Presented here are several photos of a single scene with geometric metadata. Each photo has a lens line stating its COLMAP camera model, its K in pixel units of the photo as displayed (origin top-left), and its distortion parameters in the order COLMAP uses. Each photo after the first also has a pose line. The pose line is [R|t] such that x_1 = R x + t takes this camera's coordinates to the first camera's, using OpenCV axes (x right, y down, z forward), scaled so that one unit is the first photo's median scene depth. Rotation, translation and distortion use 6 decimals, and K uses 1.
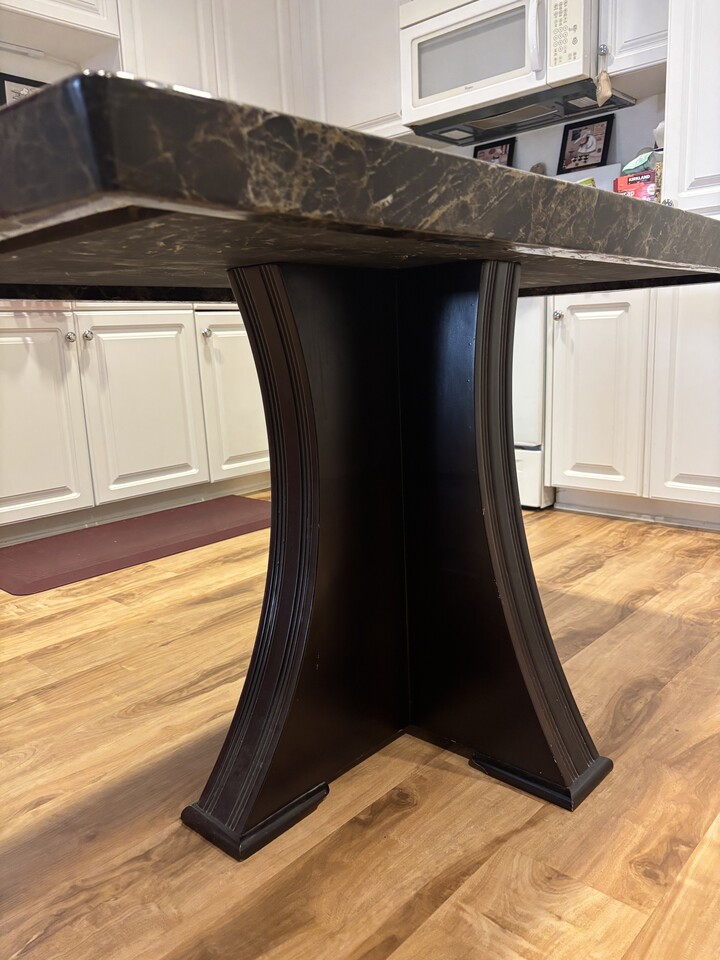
lens RADIAL K [[740.7, 0, 360.0], [0, 740.7, 480.0], [0, 0, 1]] dist [0.009181, 0.004820]
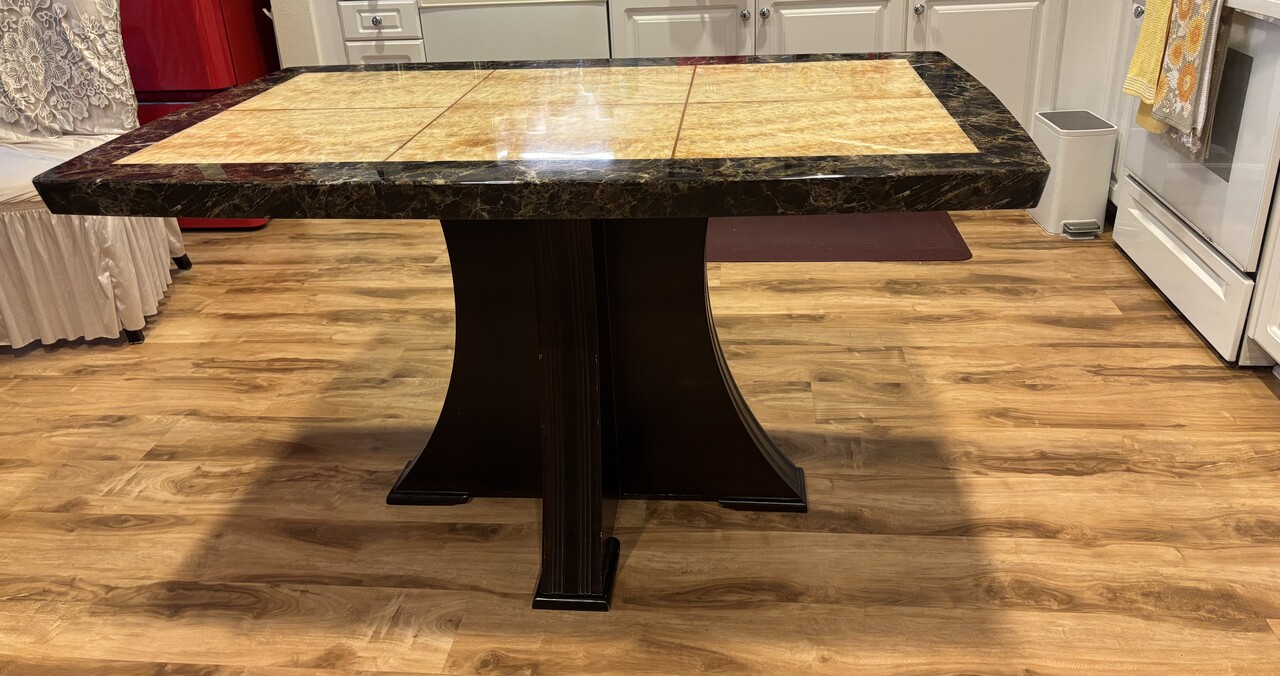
lens RADIAL K [[969.5, 0, 639.5], [0, 969.5, 281.5], [0, 0, 1]] dist [0.007075, -0.012423]
pose [[0.587084, 0.331897, -0.738361, 0.717180], [-0.127822, 0.938654, 0.320297, -0.310758], [0.799371, -0.093662, 0.593492, 0.117843]]
